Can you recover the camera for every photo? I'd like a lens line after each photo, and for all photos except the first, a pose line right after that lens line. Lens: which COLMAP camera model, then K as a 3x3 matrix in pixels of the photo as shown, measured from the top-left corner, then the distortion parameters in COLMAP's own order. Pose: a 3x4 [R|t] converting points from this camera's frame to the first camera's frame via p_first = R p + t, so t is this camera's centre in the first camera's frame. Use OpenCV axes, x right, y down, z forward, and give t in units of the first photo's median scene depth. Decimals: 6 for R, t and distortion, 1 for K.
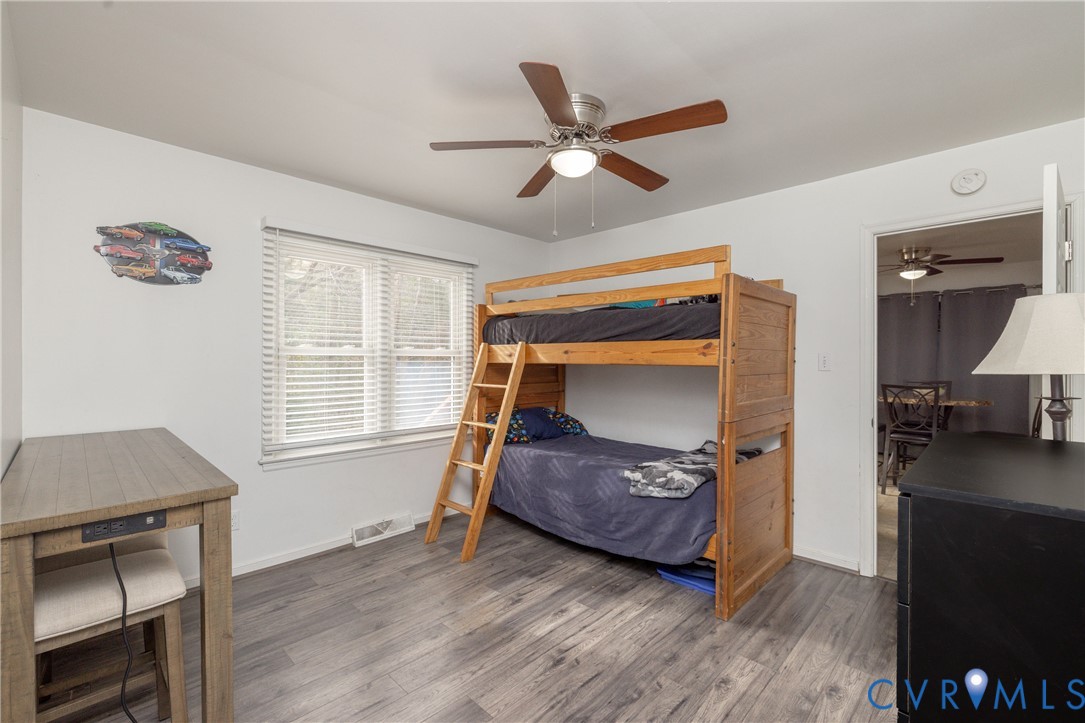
lens RADIAL K [[455.3, 0, 539.4], [0, 455.3, 363.7], [0, 0, 1]] dist [-0.002032, 0.000607]
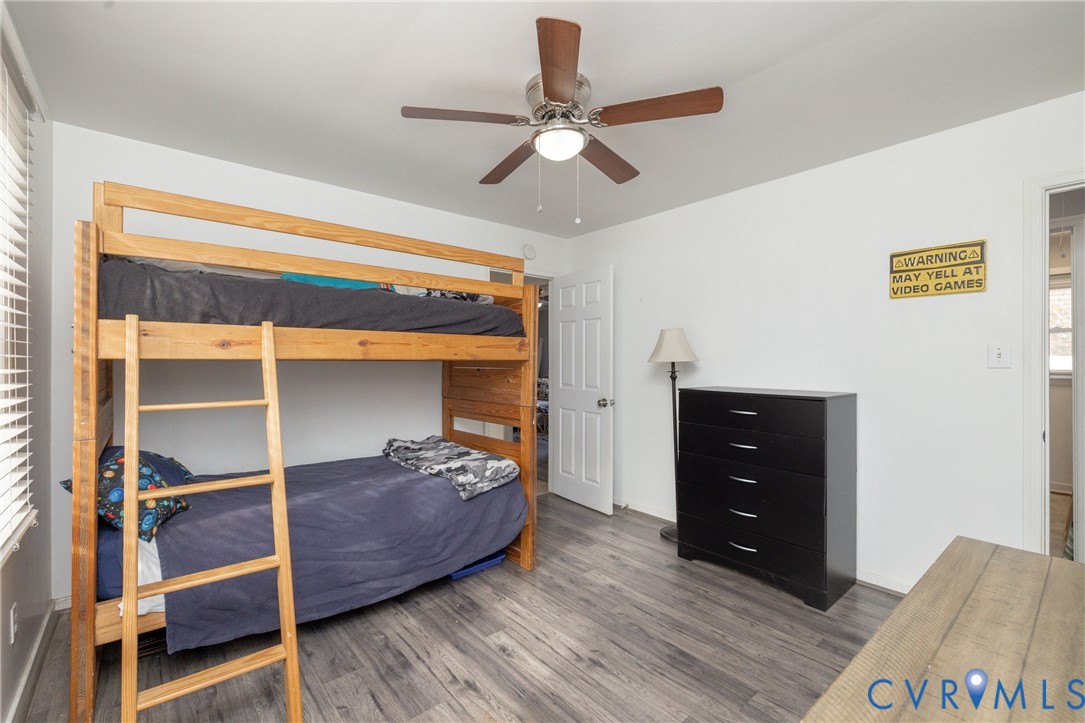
lens RADIAL K [[455.3, 0, 519.8], [0, 455.3, 358.3], [0, 0, 1]] dist [-0.002032, 0.000607]
pose [[0.138640, -0.004010, 0.990335, -0.743666], [0.004236, 0.999985, 0.003456, -0.003905], [-0.990334, 0.003716, 0.138655, 0.803981]]
